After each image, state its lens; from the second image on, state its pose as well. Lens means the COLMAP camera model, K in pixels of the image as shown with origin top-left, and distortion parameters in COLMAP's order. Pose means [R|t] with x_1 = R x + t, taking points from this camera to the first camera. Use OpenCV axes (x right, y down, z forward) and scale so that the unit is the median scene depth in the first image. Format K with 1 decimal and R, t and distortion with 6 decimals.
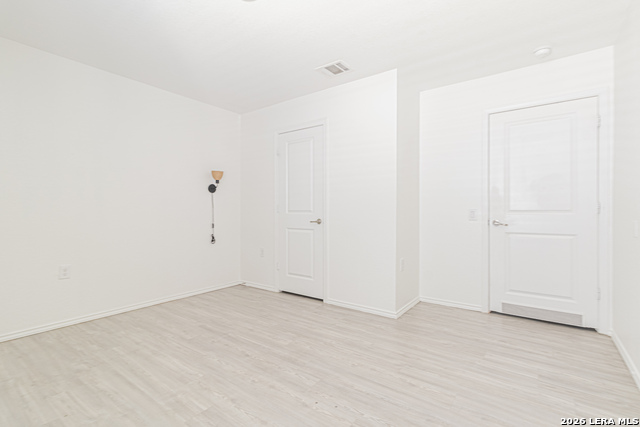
lens RADIAL K [[298.5, 0, 316.7], [0, 298.5, 206.0], [0, 0, 1]] dist [0.003605, -0.000082]
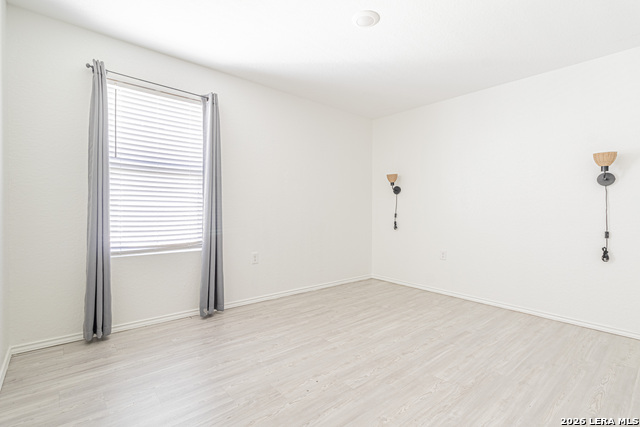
lens RADIAL K [[298.5, 0, 316.7], [0, 298.5, 206.0], [0, 0, 1]] dist [0.003605, -0.000082]
pose [[-0.210026, -0.013243, -0.977606, 0.772481], [0.001392, 0.999903, -0.013844, 0.015648], [0.977695, -0.004269, -0.209987, 0.871687]]
